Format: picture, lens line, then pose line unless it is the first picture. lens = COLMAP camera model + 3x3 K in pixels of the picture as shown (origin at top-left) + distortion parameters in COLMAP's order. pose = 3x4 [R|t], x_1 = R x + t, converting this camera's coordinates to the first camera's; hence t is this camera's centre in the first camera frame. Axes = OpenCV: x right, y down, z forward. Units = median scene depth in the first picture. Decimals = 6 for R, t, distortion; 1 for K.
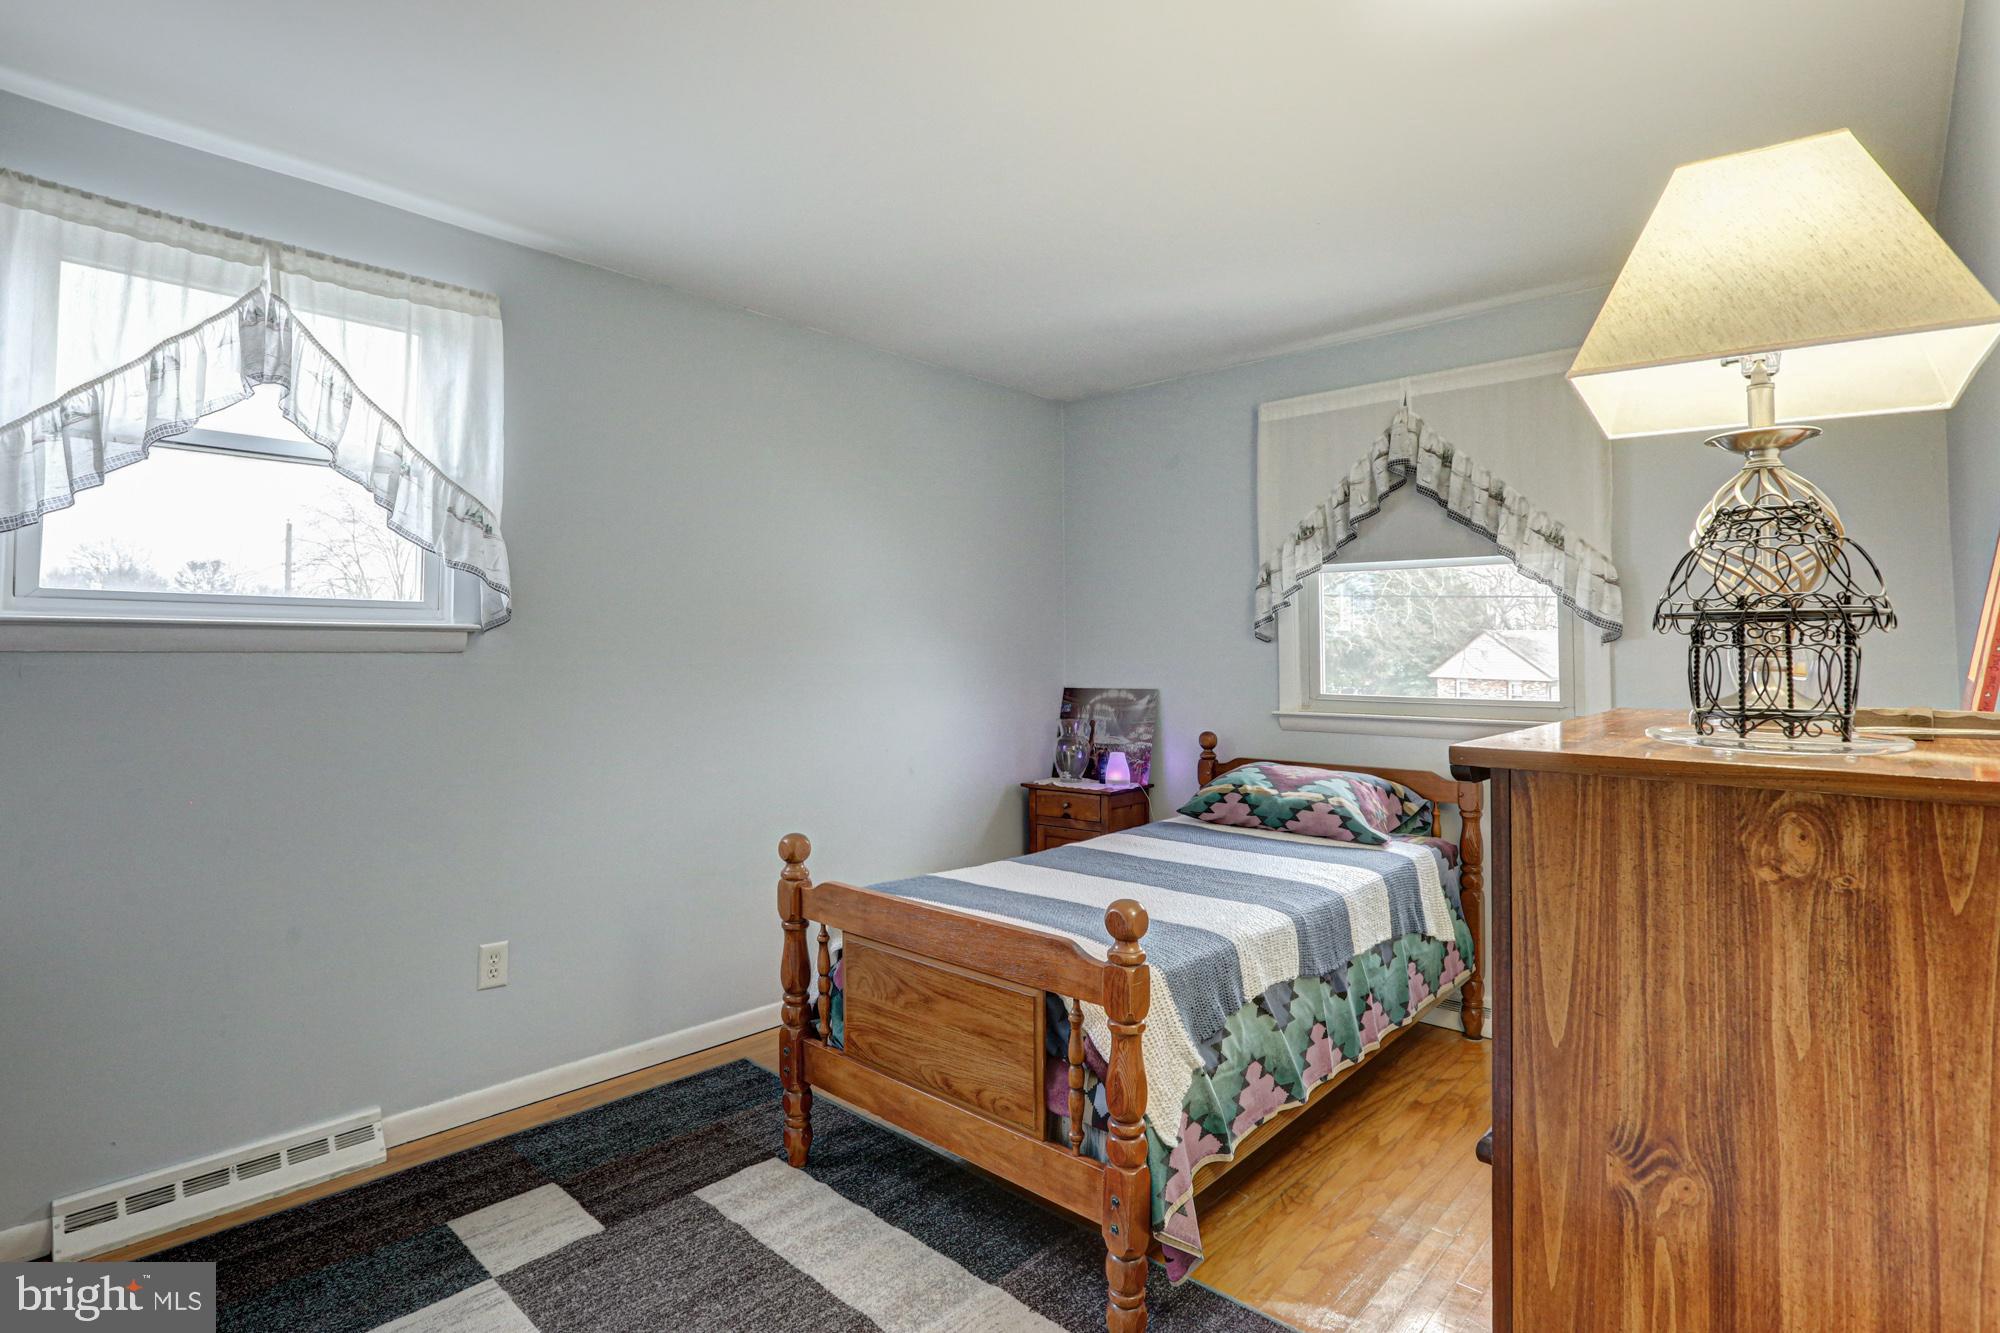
lens RADIAL K [[945.1, 0, 967.0], [0, 945.1, 662.9], [0, 0, 1]] dist [-0.061358, 0.018475]
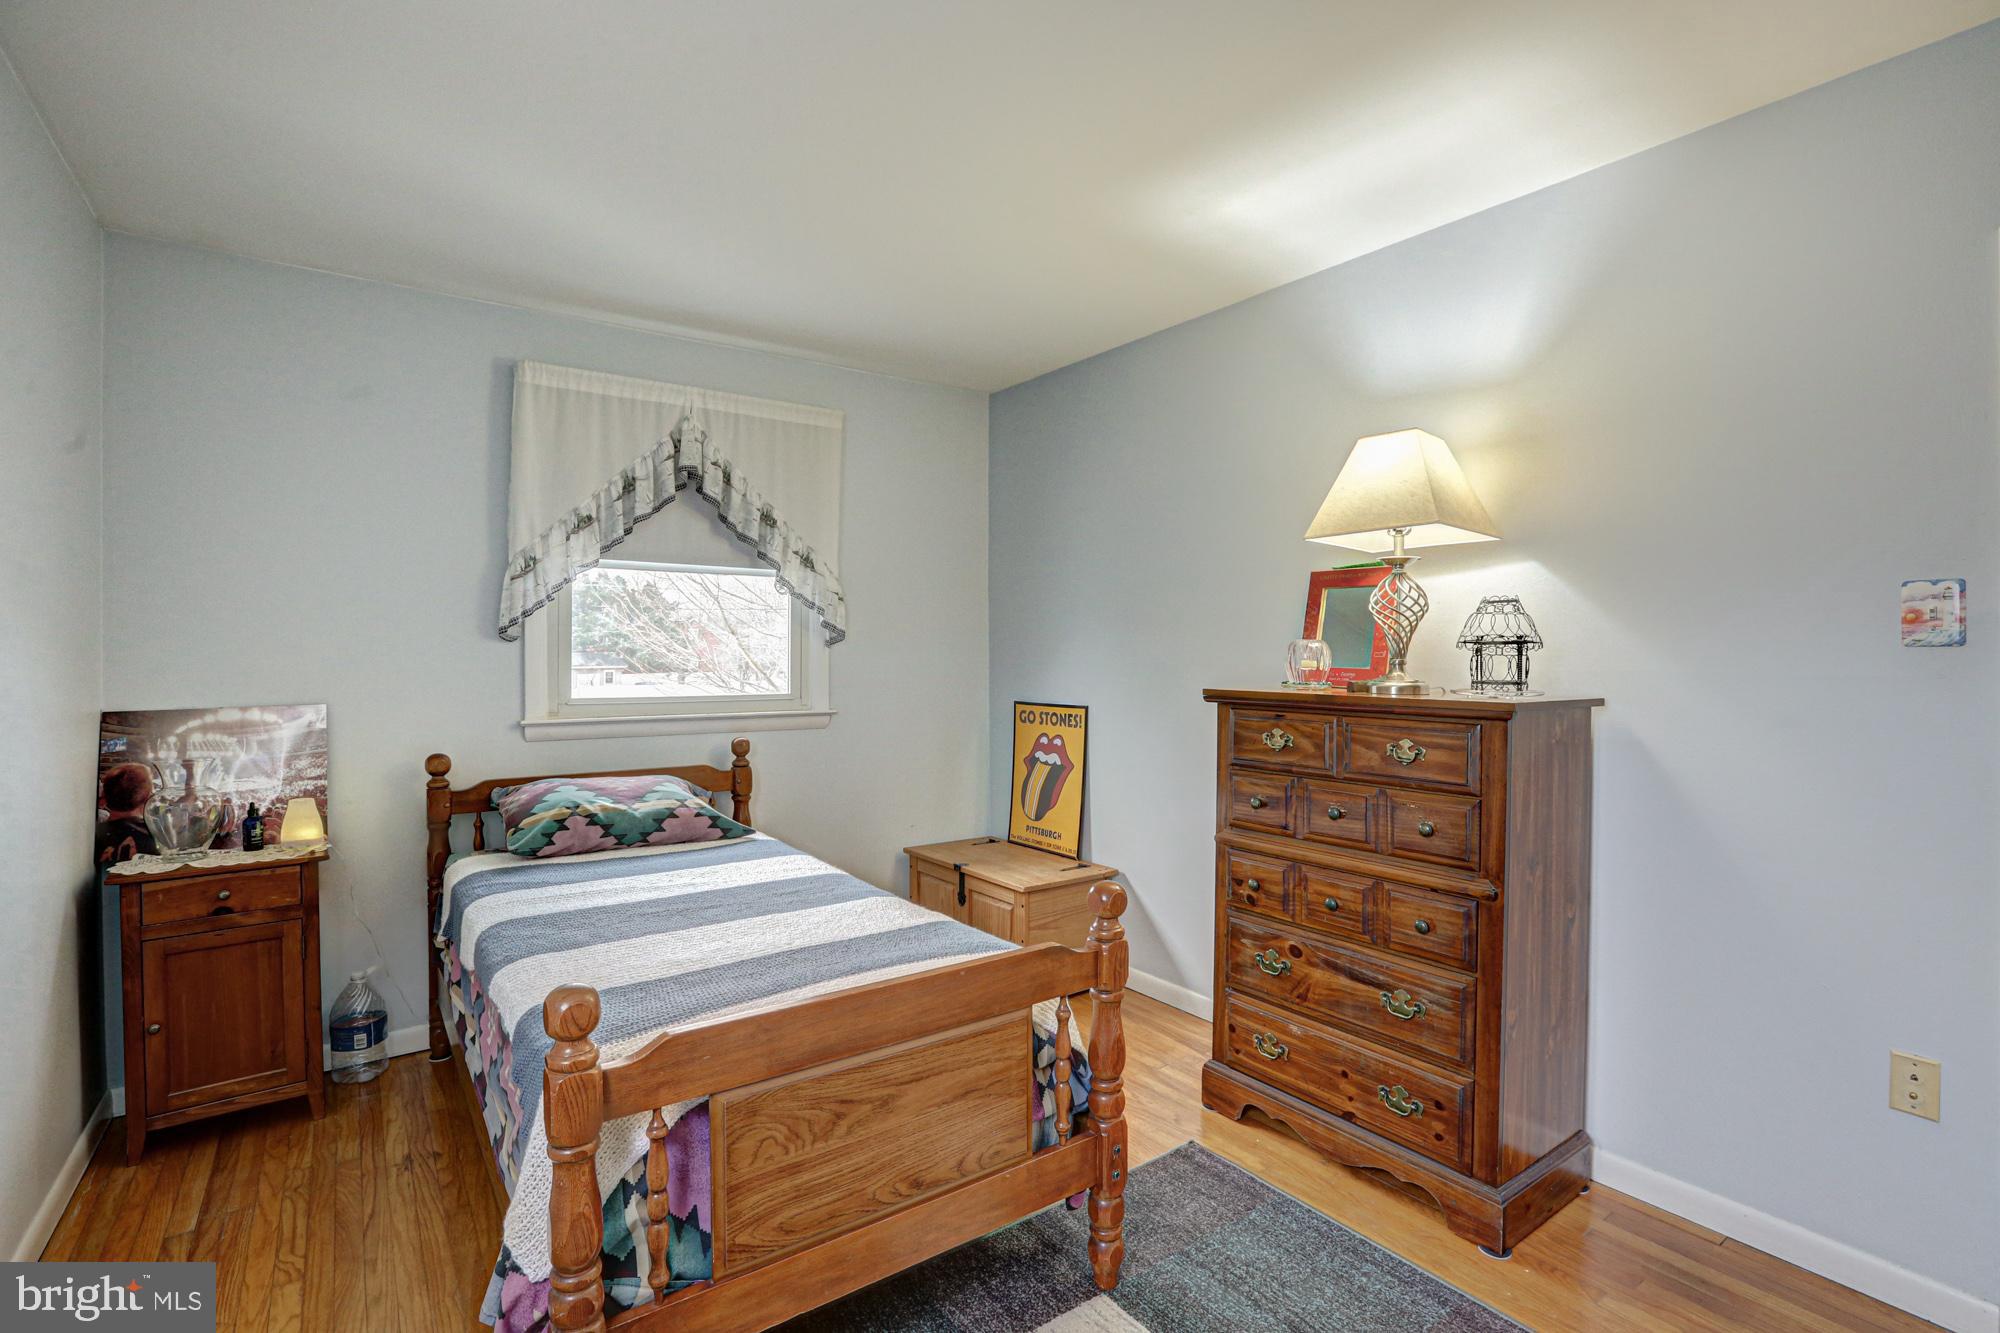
lens RADIAL K [[913.0, 0, 1013.7], [0, 913.0, 679.8], [0, 0, 1]] dist [-0.045233, 0.014754]
pose [[0.216517, -0.029277, 0.975840, -0.440417], [0.007131, 0.999571, 0.028407, -0.007779], [-0.976253, 0.000808, 0.216633, 0.432881]]
